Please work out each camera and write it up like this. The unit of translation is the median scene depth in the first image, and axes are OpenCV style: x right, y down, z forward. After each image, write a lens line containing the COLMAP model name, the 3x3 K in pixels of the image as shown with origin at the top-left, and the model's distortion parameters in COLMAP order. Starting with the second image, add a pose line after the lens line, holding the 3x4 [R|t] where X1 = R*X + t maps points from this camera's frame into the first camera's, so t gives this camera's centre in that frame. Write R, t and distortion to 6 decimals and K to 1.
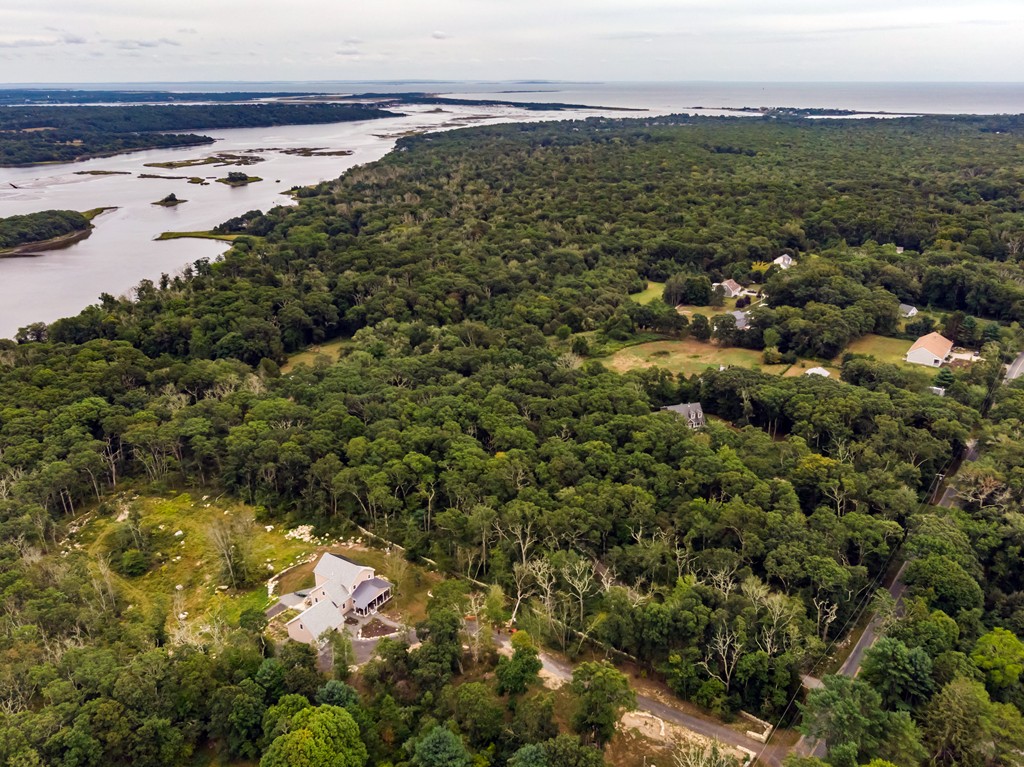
lens RADIAL K [[801.1, 0, 505.3], [0, 801.1, 373.8], [0, 0, 1]] dist [-0.023802, 0.030203]
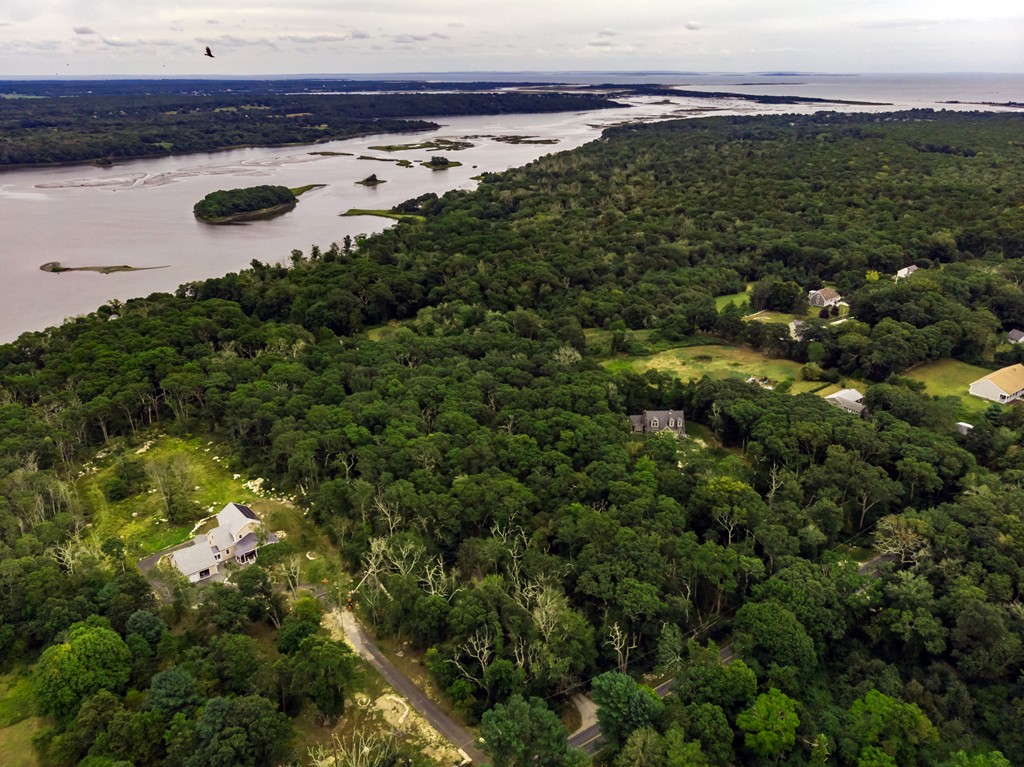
lens RADIAL K [[779.0, 0, 506.2], [0, 779.0, 377.2], [0, 0, 1]] dist [-0.024125, 0.029876]
pose [[0.959171, 0.103569, -0.263183, 0.177692], [-0.097469, 0.994581, 0.036165, -0.010805], [0.265502, -0.009036, 0.964068, 0.028836]]
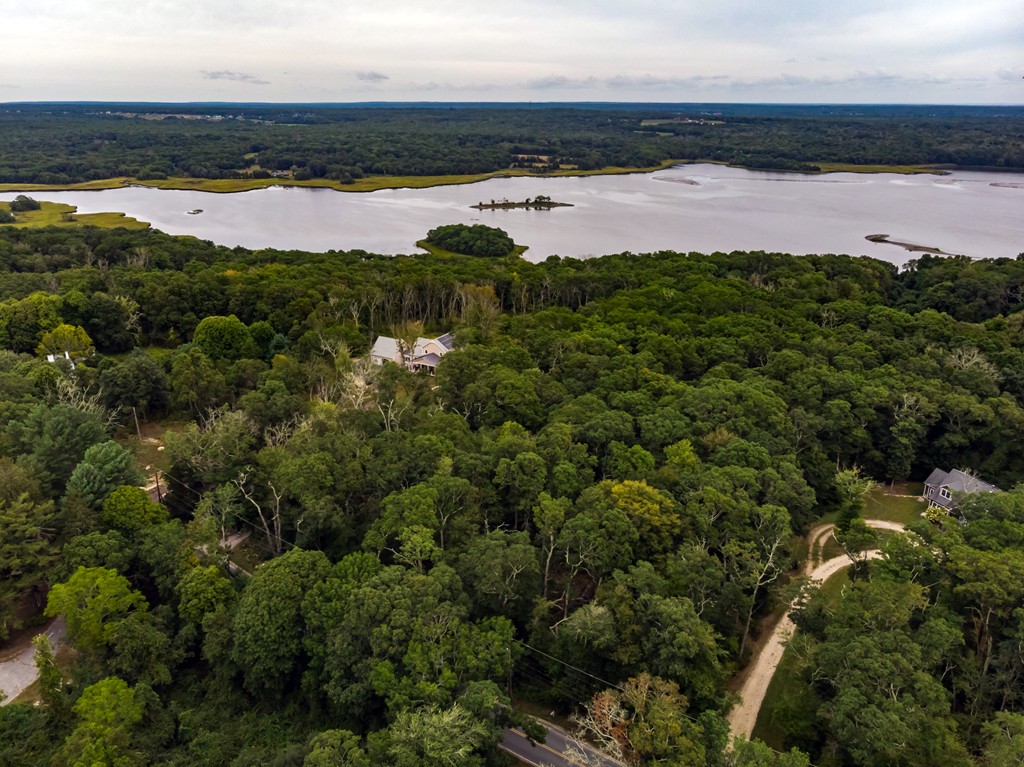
lens RADIAL K [[779.0, 0, 515.2], [0, 779.0, 388.0], [0, 0, 1]] dist [-0.024125, 0.029876]
pose [[0.082157, 0.351358, -0.932630, 0.396972], [-0.347281, 0.887234, 0.303663, -0.037500], [0.934155, 0.298936, 0.194912, 0.385684]]
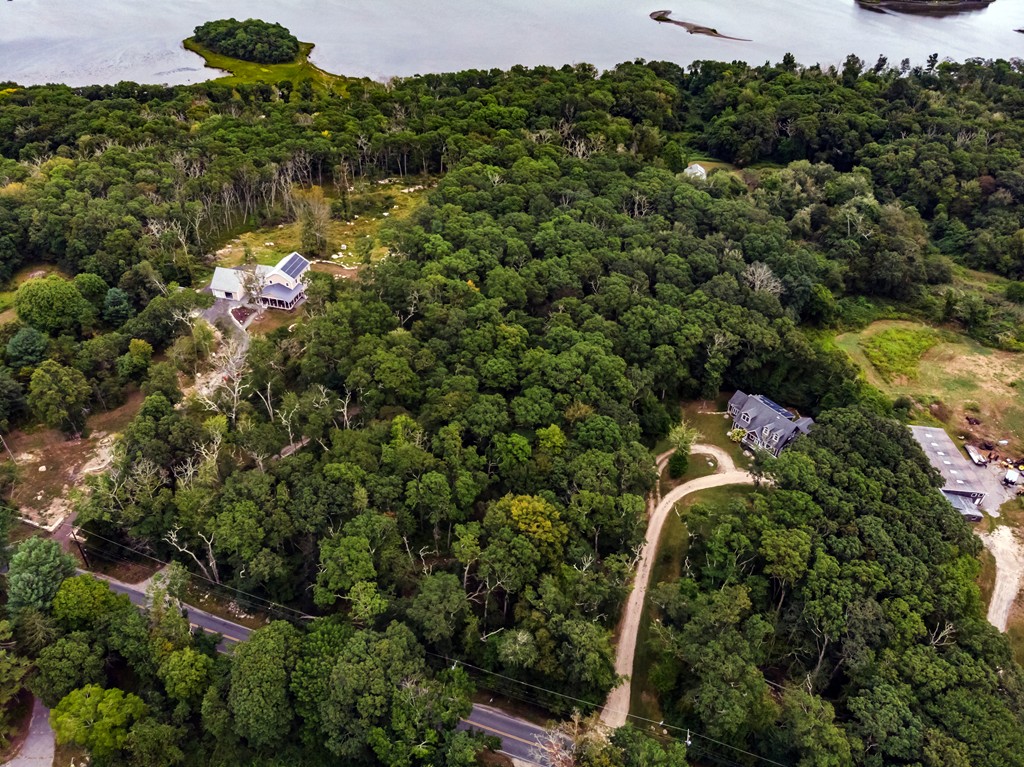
lens RADIAL K [[759.7, 0, 513.8], [0, 759.7, 385.1], [0, 0, 1]] dist [-0.020567, 0.024838]
pose [[0.347819, 0.594159, -0.725256, 0.366281], [-0.355015, 0.799419, 0.484658, -0.125443], [0.867748, 0.088903, 0.488988, 0.325475]]
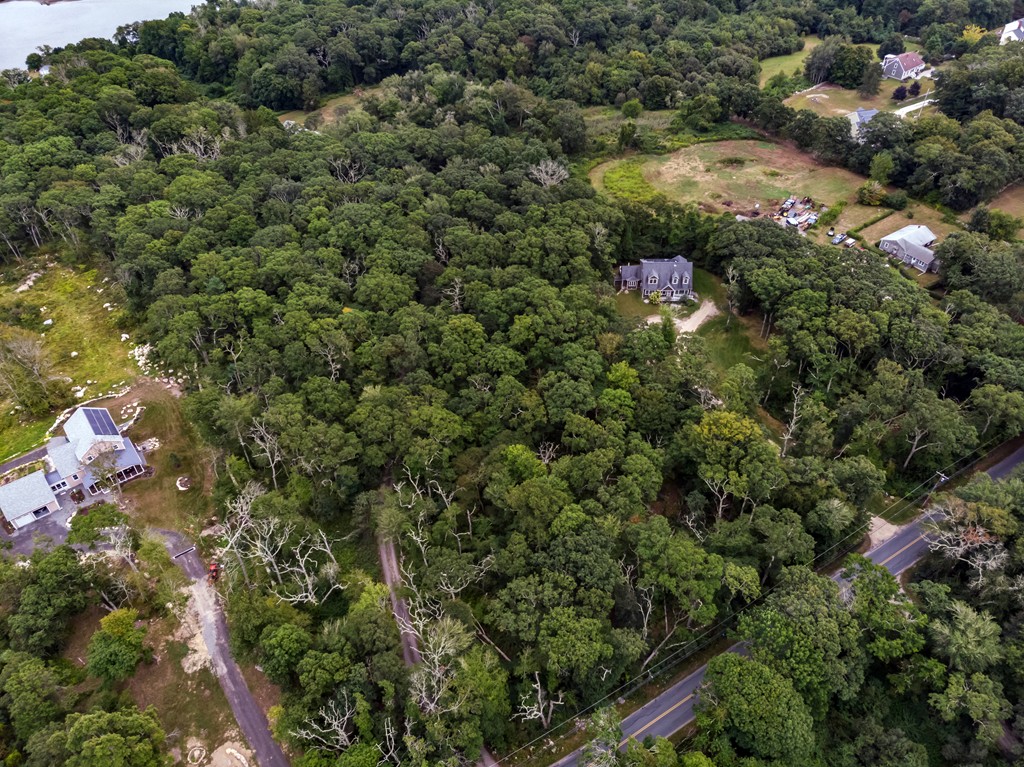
lens RADIAL K [[759.7, 0, 508.7], [0, 759.7, 383.3], [0, 0, 1]] dist [-0.020567, 0.024838]
pose [[0.945985, 0.213417, -0.244061, 0.175486], [-0.107417, 0.916583, 0.385145, -0.070374], [0.305899, -0.338125, 0.889998, 0.187665]]
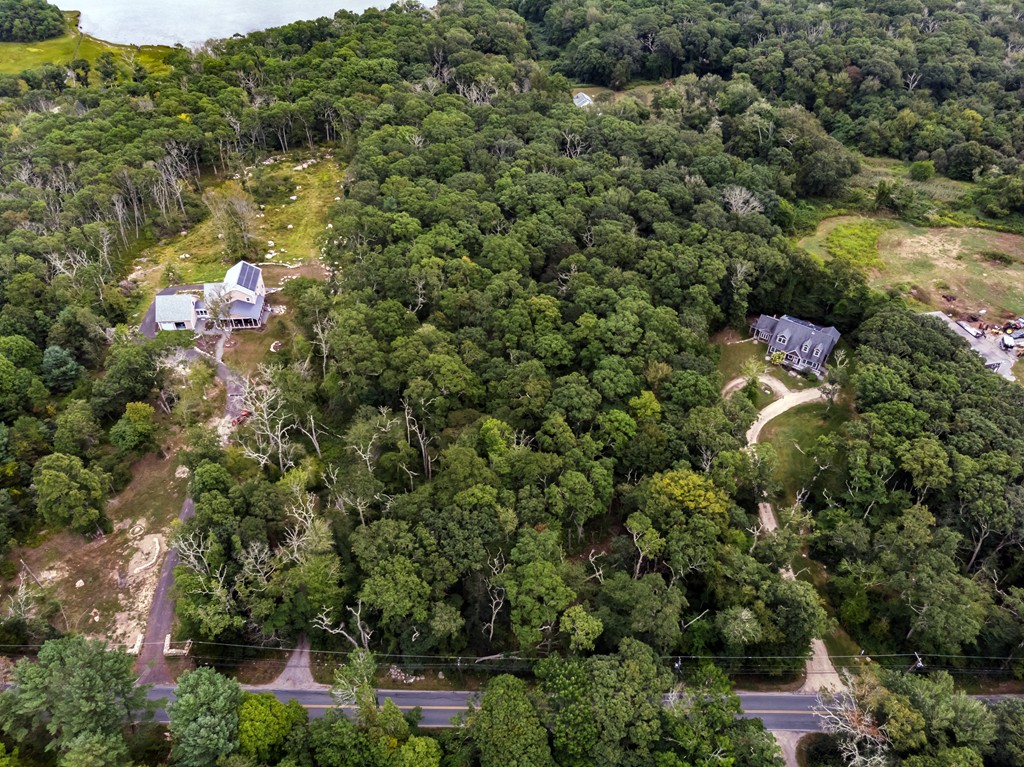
lens RADIAL K [[759.7, 0, 511.7], [0, 759.7, 382.4], [0, 0, 1]] dist [-0.020567, 0.024838]
pose [[0.625517, 0.535082, -0.567817, 0.284741], [-0.286199, 0.834405, 0.471019, -0.094064], [0.725823, -0.132121, 0.675074, 0.245619]]
